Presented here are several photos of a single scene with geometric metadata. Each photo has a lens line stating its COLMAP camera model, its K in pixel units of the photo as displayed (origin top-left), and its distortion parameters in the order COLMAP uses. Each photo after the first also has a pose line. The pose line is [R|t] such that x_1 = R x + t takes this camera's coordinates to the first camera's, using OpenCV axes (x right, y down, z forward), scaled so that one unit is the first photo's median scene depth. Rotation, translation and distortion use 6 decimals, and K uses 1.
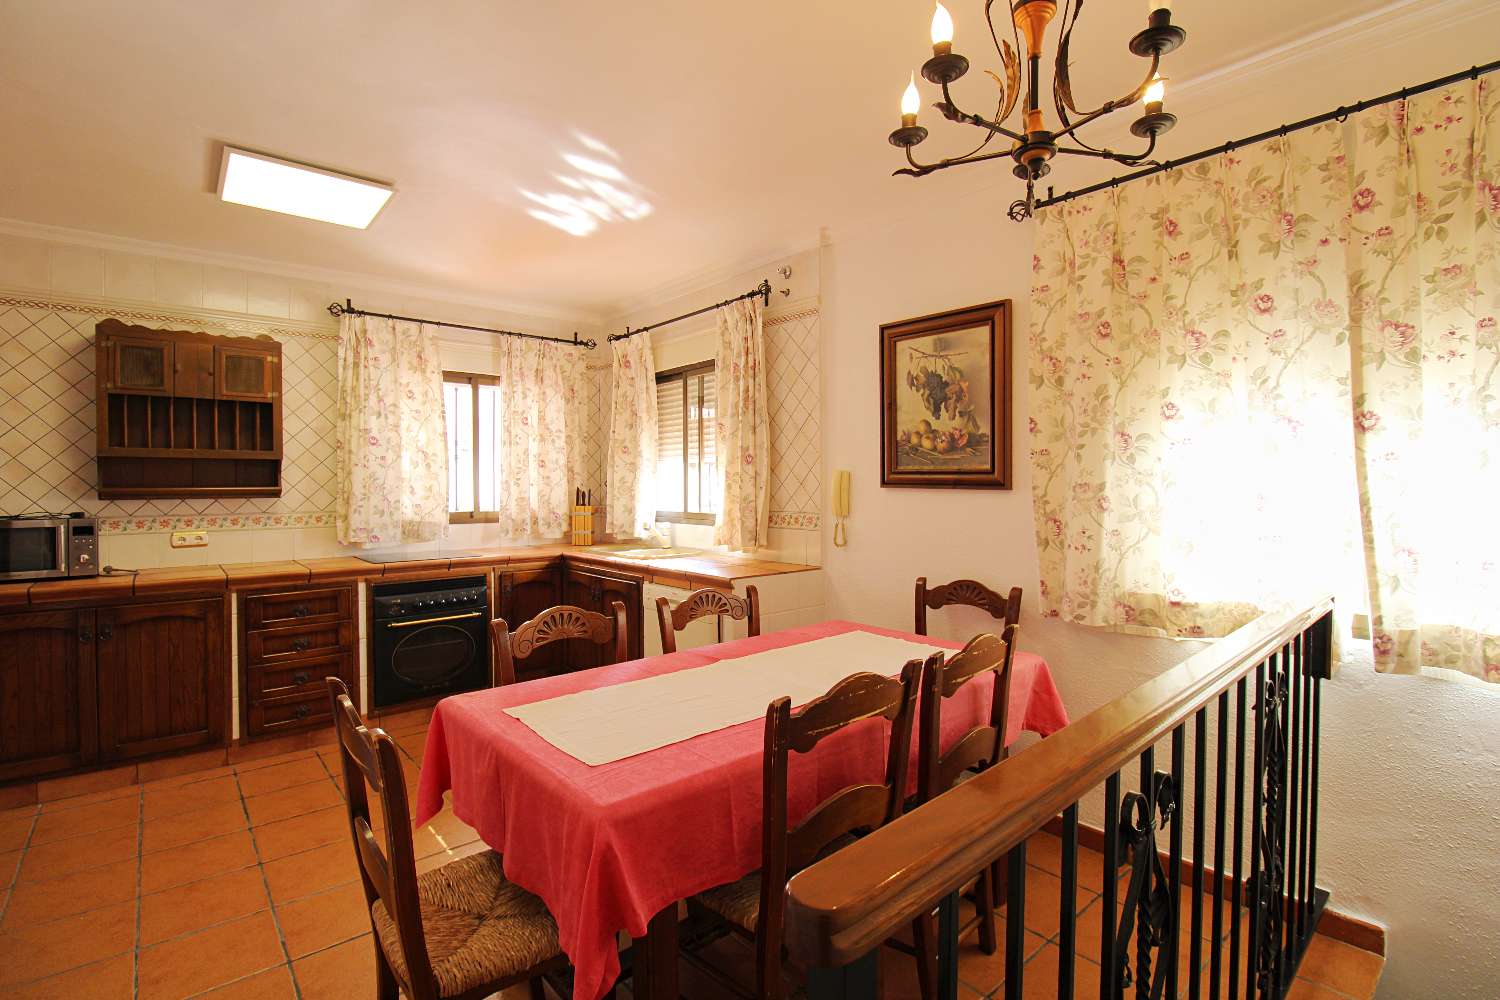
lens RADIAL K [[702.7, 0, 754.8], [0, 702.7, 500.7], [0, 0, 1]] dist [-0.018830, -0.003577]
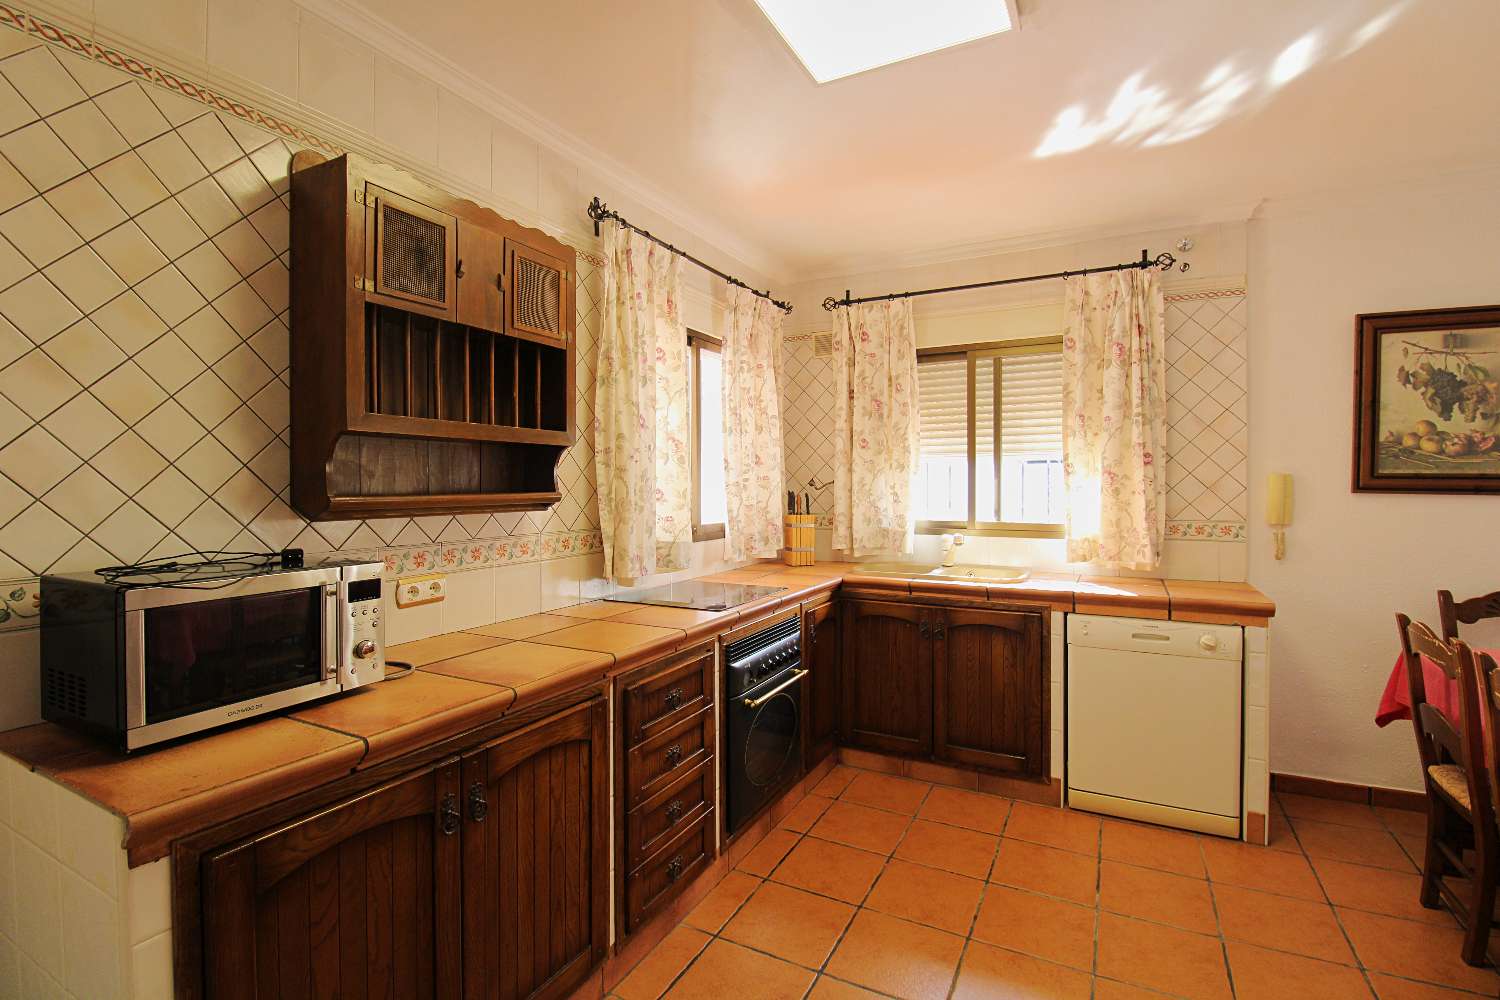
lens RADIAL K [[702.7, 0, 744.5], [0, 702.7, 492.3], [0, 0, 1]] dist [-0.018830, -0.003577]
pose [[0.931969, -0.001755, 0.362533, -0.867379], [0.005890, 0.999930, -0.010301, -0.014689], [-0.362490, 0.011735, 0.931914, 0.445864]]
